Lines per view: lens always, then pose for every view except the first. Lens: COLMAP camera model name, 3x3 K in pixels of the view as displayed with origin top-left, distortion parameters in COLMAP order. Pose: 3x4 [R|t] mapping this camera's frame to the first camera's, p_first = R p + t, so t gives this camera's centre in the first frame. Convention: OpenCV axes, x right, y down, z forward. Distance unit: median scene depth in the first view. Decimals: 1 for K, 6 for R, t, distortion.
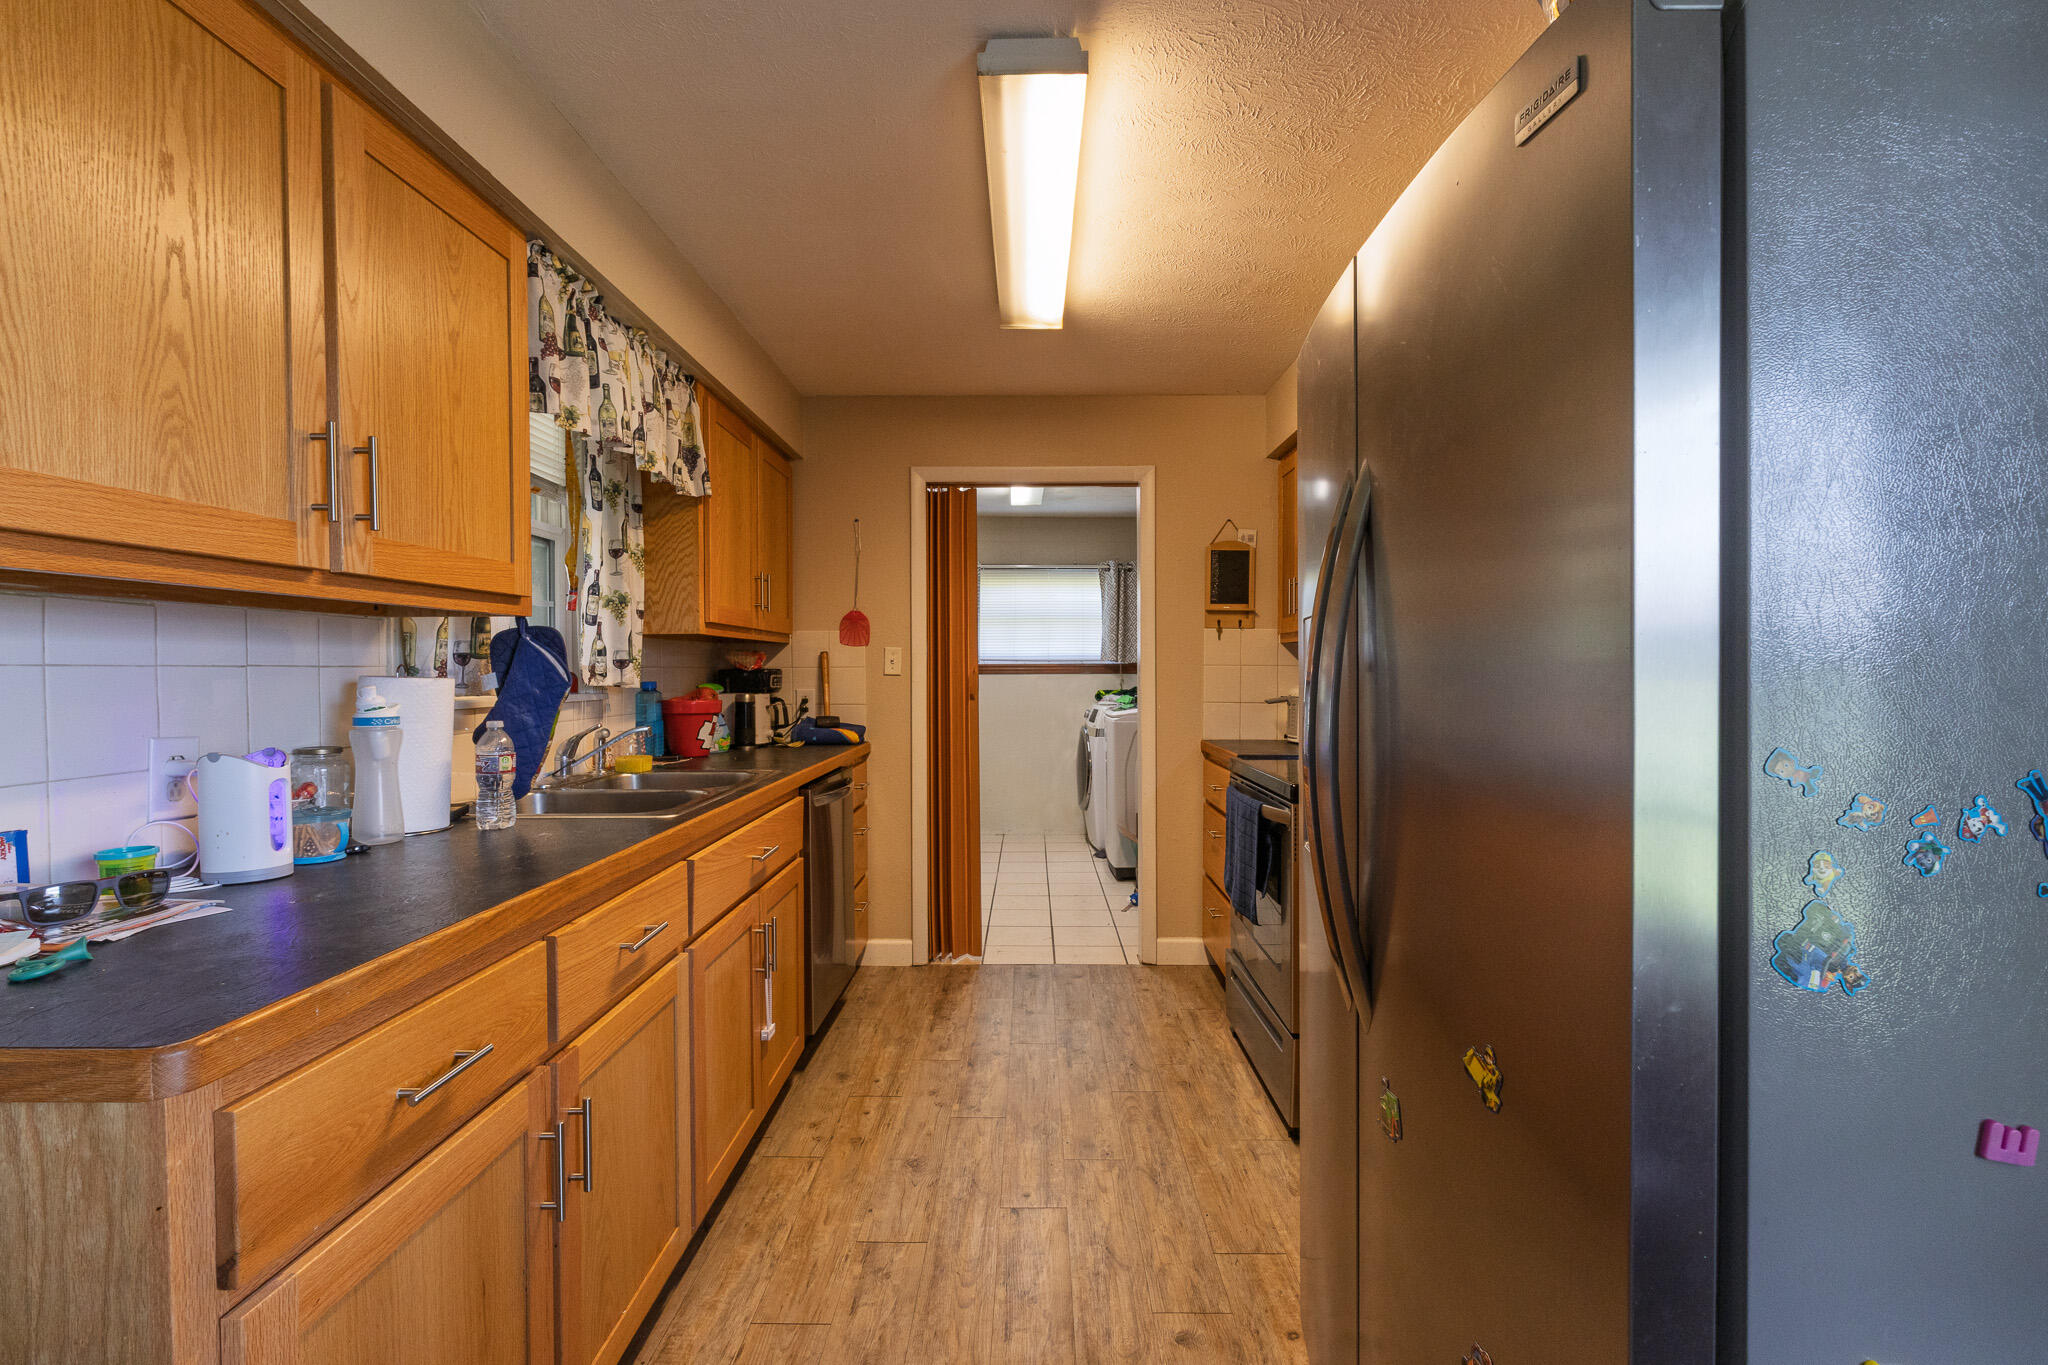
lens RADIAL K [[908.8, 0, 1024.1], [0, 908.8, 679.6], [0, 0, 1]] dist [0.001167, -0.000803]
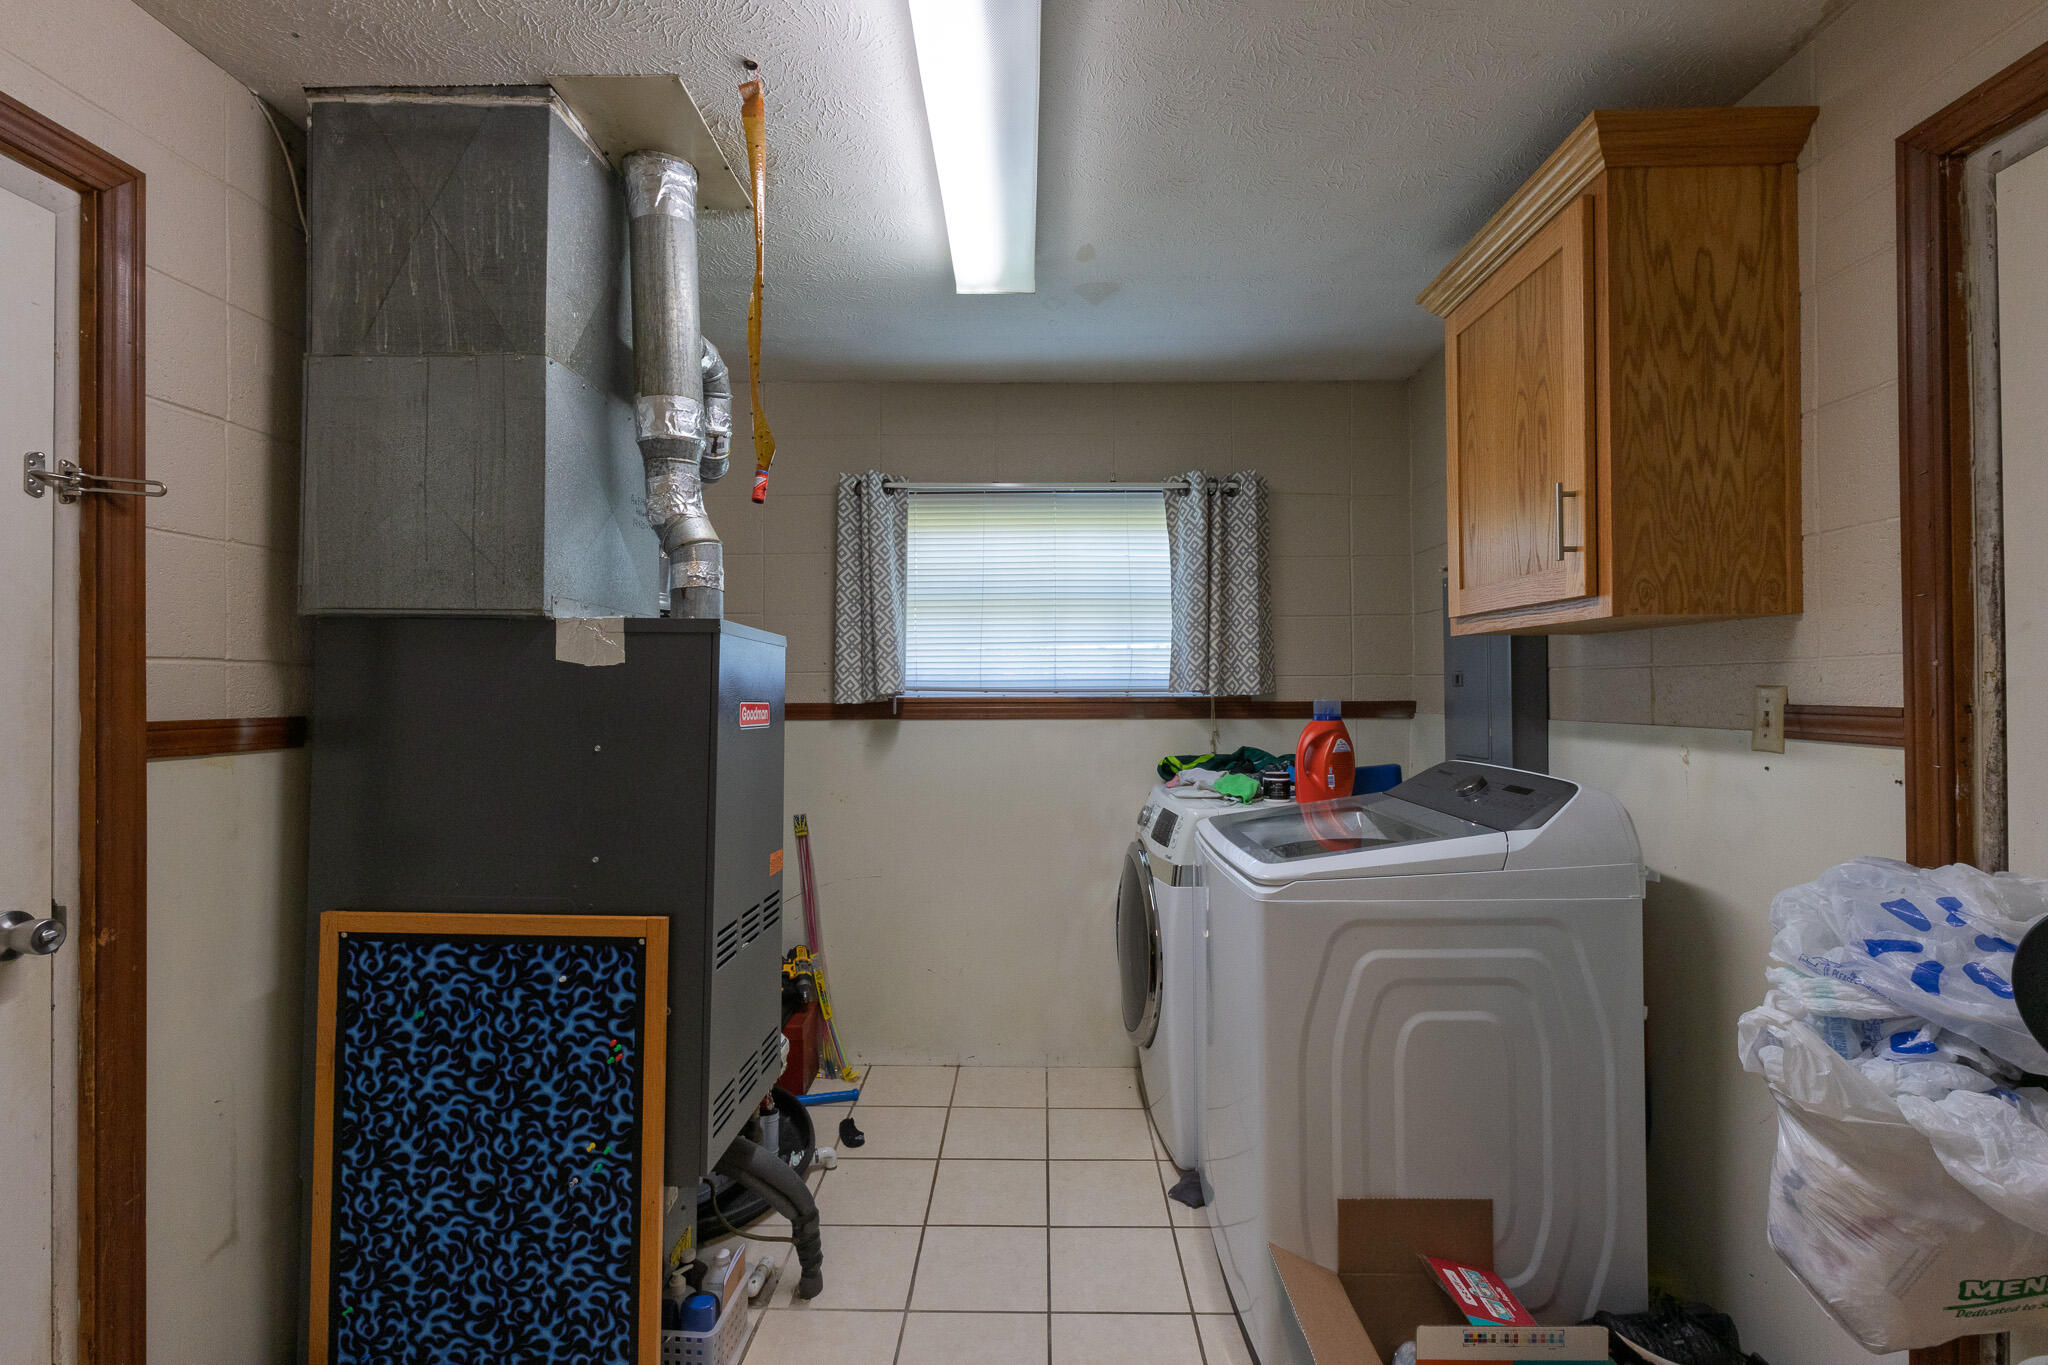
lens RADIAL K [[908.8, 0, 1024.1], [0, 908.8, 675.6], [0, 0, 1]] dist [0.001167, -0.000803]
pose [[0.999974, 0.000926, -0.007202, 0.014502], [-0.001040, 0.999875, -0.015798, -0.021134], [0.007187, 0.015805, 0.999849, 0.548679]]
